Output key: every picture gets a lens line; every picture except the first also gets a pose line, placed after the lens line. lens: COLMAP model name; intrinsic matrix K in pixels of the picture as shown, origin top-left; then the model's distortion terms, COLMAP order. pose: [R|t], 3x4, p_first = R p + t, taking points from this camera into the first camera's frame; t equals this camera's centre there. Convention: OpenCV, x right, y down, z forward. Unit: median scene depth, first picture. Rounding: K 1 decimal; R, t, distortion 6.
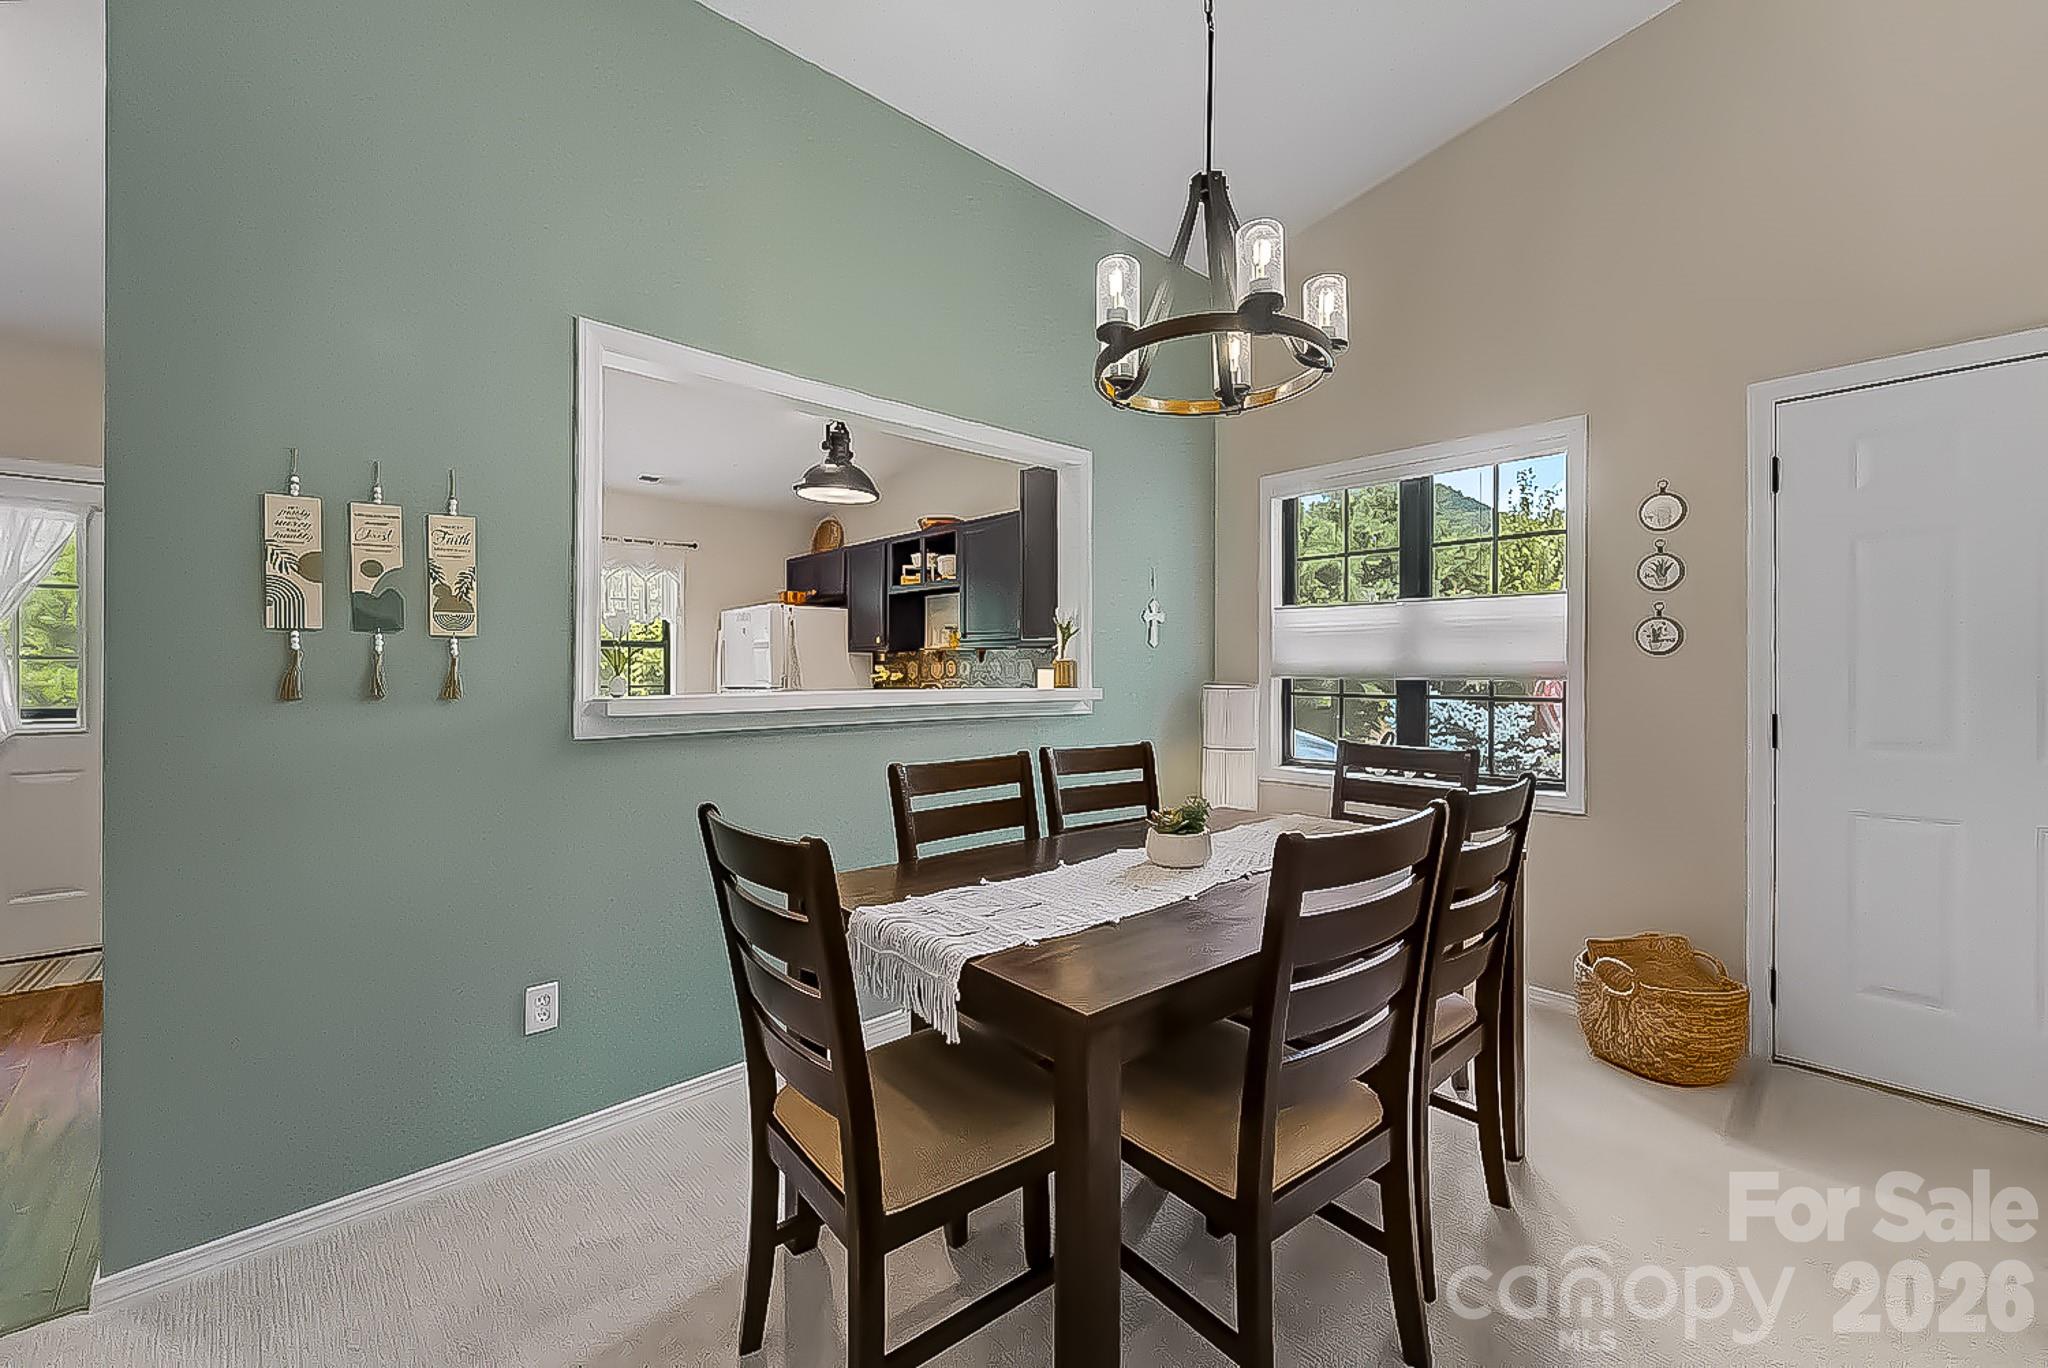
lens RADIAL K [[840.4, 0, 1039.5], [0, 840.4, 672.1], [0, 0, 1]] dist [-0.000442, -0.000813]
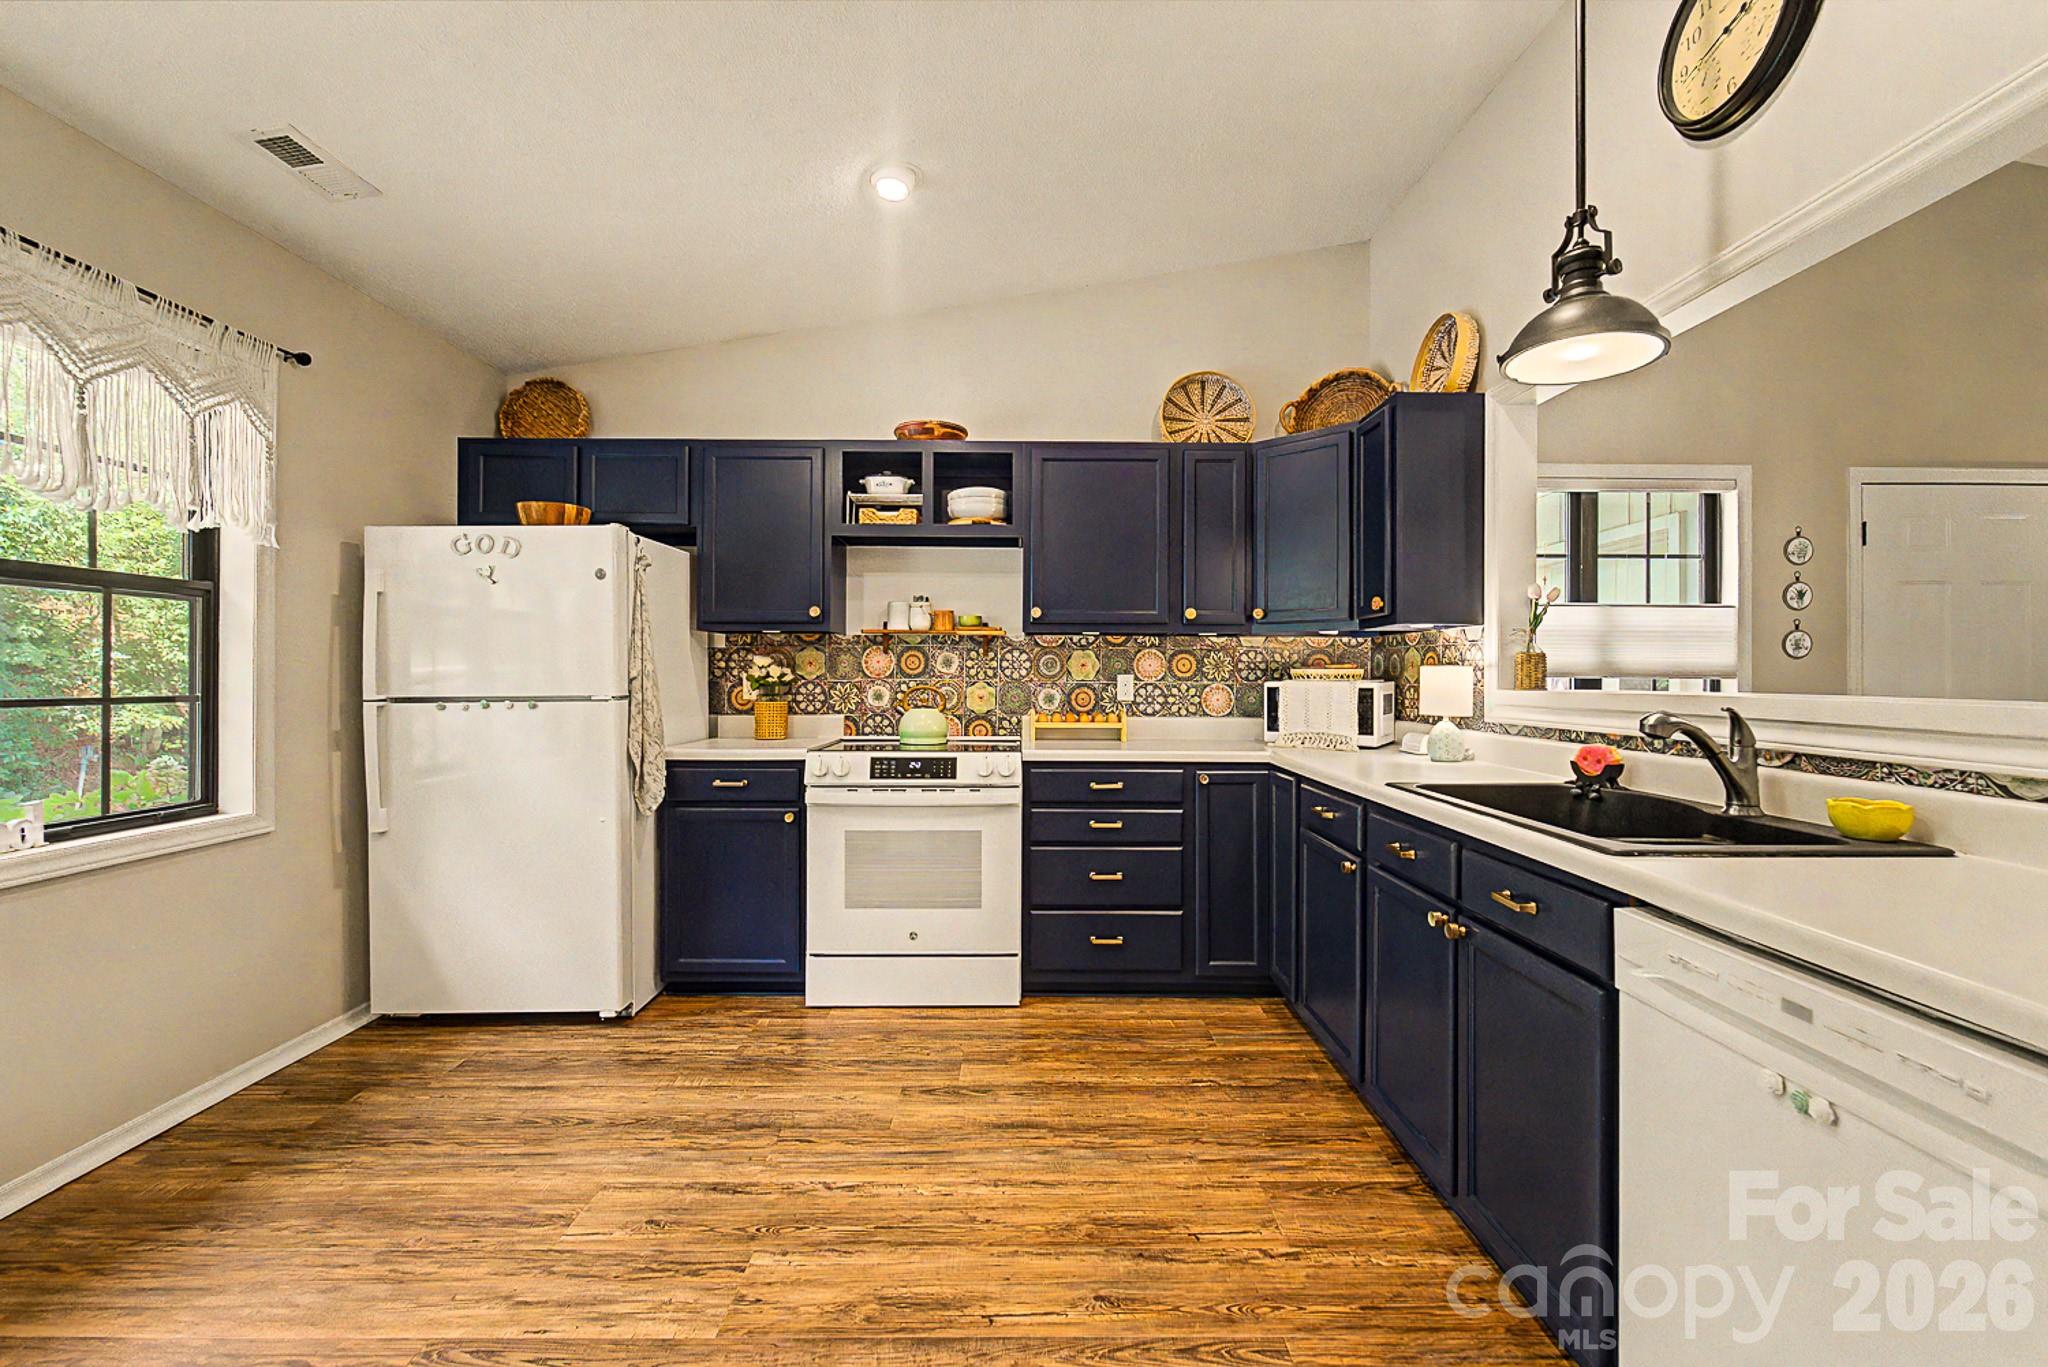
lens RADIAL K [[840.4, 0, 1027.1], [0, 840.4, 674.0], [0, 0, 1]] dist [-0.000442, -0.000813]
pose [[0.674093, 0.004210, 0.738635, -0.524797], [-0.004449, 0.999989, -0.001639, 0.005190], [-0.738633, -0.002181, 0.674104, 0.503612]]
